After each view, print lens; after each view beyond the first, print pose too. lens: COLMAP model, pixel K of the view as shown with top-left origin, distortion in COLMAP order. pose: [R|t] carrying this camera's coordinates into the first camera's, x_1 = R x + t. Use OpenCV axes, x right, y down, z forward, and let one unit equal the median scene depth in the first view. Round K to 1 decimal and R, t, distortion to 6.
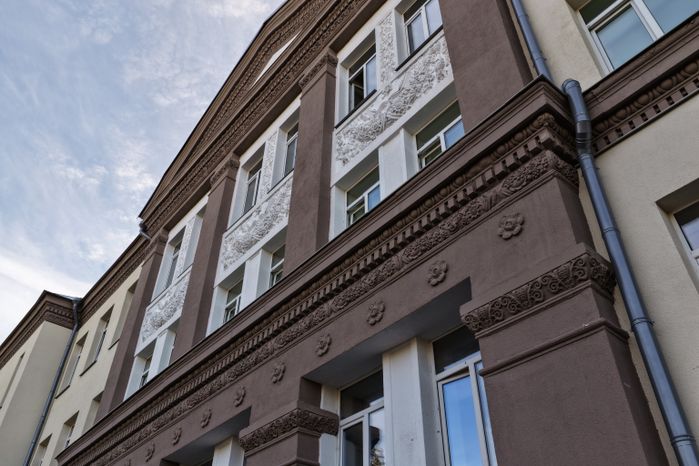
lens RADIAL K [[583.1, 0, 349.5], [0, 583.1, 233.0], [0, 0, 1]] dist [0.000343, 0.004901]
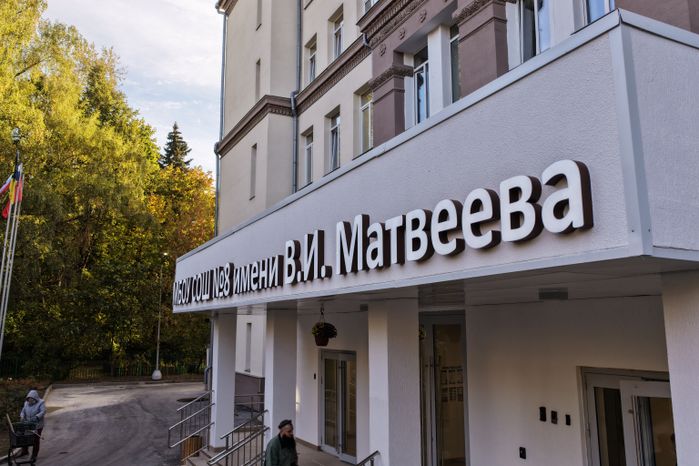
lens RADIAL K [[583.1, 0, 349.5], [0, 583.1, 233.0], [0, 0, 1]] dist [0.000343, 0.004901]
pose [[0.965783, -0.037821, -0.256577, 0.280120], [0.167548, 0.846139, 0.505941, -0.285487], [0.197965, -0.531619, 0.823524, -1.103055]]
